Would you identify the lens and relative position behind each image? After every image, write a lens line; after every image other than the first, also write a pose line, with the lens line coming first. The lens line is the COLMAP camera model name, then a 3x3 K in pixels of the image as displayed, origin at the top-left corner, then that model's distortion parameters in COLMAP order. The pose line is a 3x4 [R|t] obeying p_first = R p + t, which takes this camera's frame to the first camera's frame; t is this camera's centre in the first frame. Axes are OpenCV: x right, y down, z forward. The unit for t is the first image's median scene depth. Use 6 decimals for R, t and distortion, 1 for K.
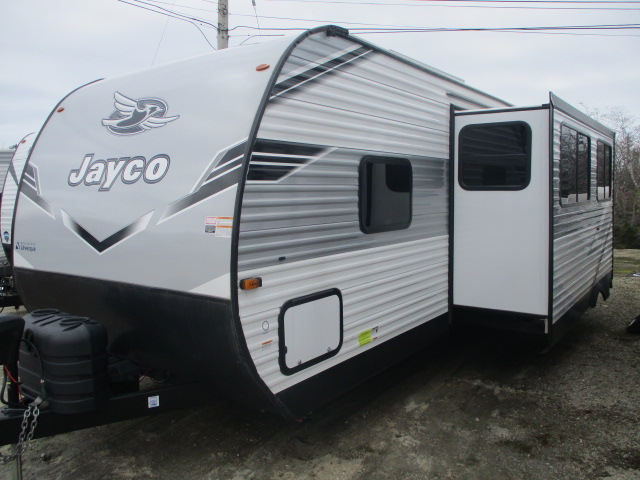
lens RADIAL K [[523.3, 0, 321.4], [0, 523.3, 238.0], [0, 0, 1]] dist [0.000016, 0.004578]
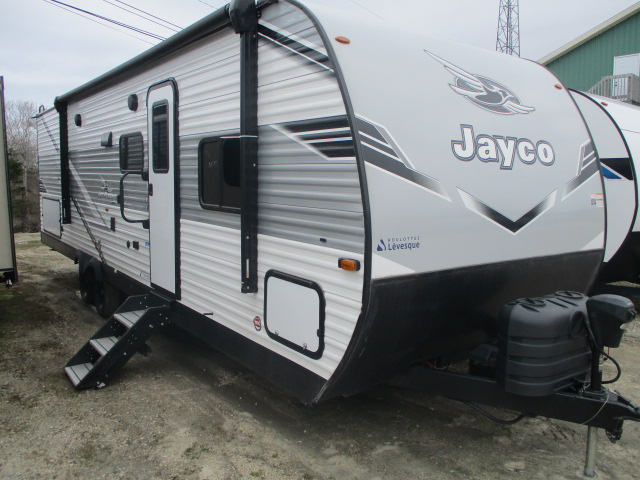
lens RADIAL K [[523.3, 0, 321.4], [0, 523.3, 241.1], [0, 0, 1]] dist [0.000016, 0.004578]
pose [[0.294792, -0.088757, 0.951431, -1.445495], [0.061942, 0.995358, 0.073662, -0.050689], [-0.953552, 0.037219, 0.298921, 1.043095]]
